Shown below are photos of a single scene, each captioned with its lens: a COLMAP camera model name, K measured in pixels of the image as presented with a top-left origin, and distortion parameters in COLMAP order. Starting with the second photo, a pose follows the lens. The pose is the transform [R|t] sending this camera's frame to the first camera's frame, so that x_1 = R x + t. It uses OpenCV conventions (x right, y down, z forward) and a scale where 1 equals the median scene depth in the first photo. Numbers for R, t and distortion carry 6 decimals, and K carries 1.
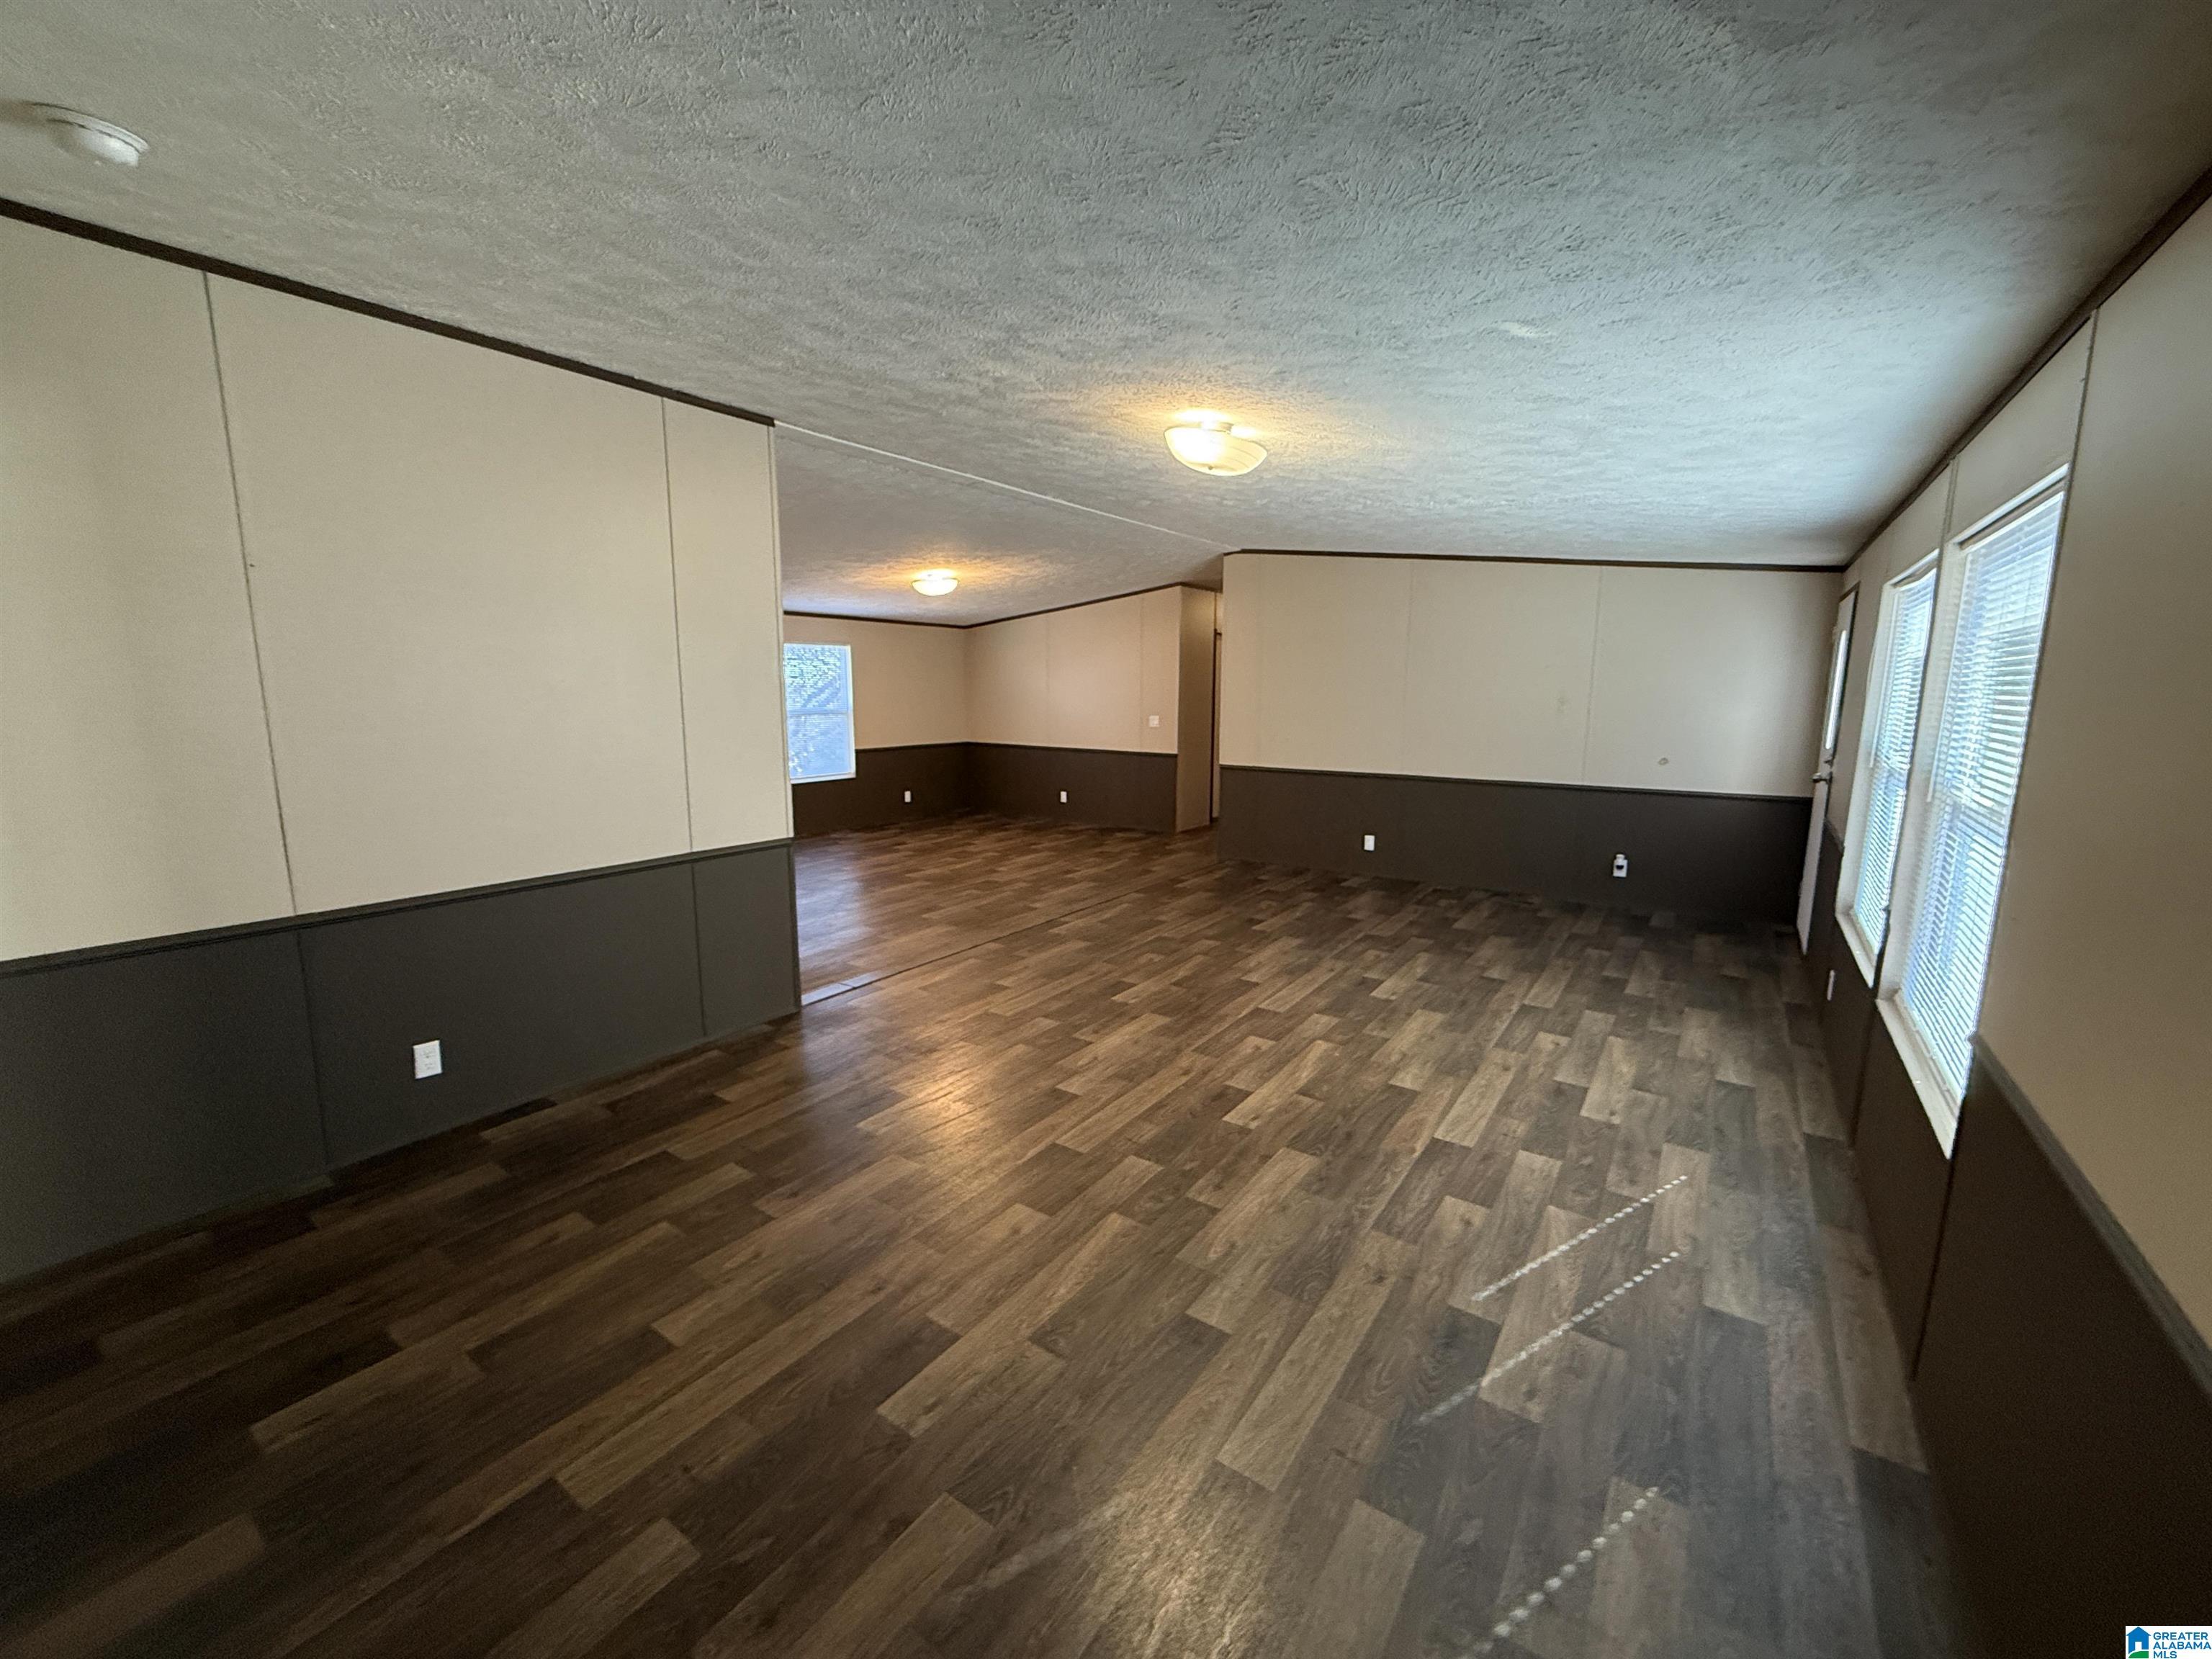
lens RADIAL K [[878.0, 0, 1104.3], [0, 878.0, 827.1], [0, 0, 1]] dist [0.004997, 0.000108]
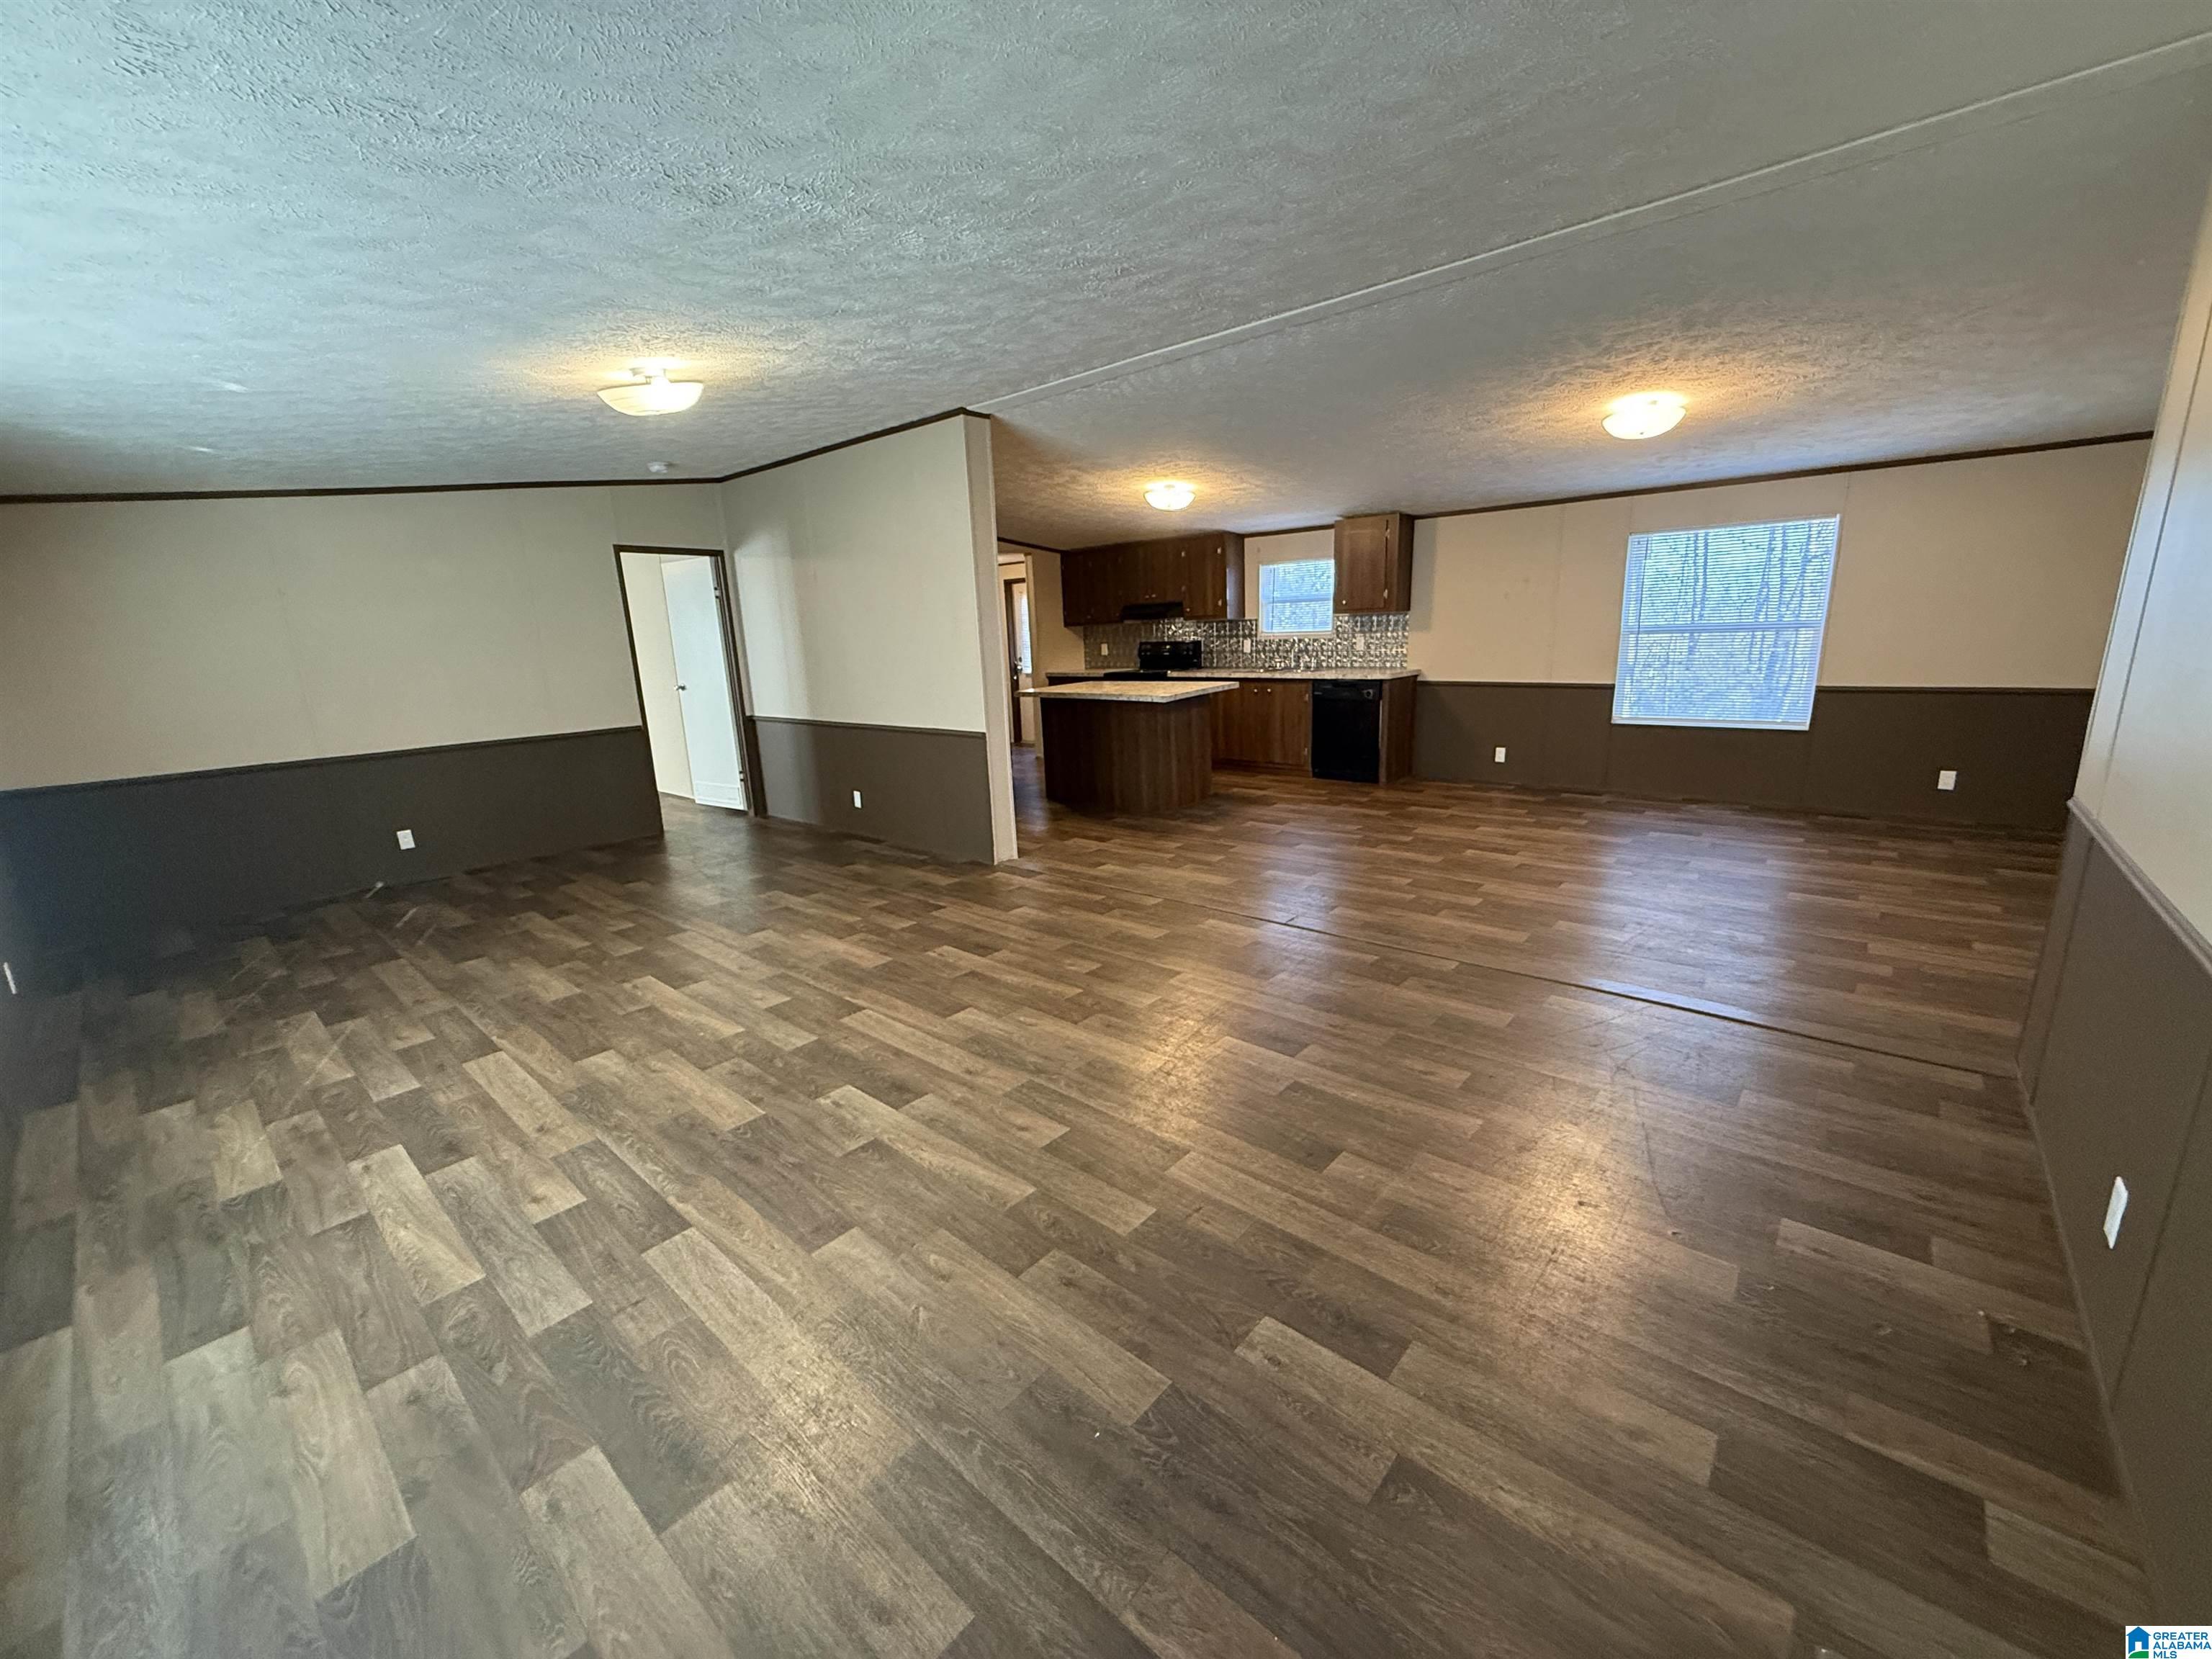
lens RADIAL K [[868.8, 0, 1117.6], [0, 868.8, 880.1], [0, 0, 1]] dist [0.000061, -0.000211]
pose [[-0.097679, 0.280238, -0.954948, 1.076908], [-0.120119, 0.949202, 0.290838, -0.200034], [0.987942, 0.143116, -0.059055, 1.531349]]
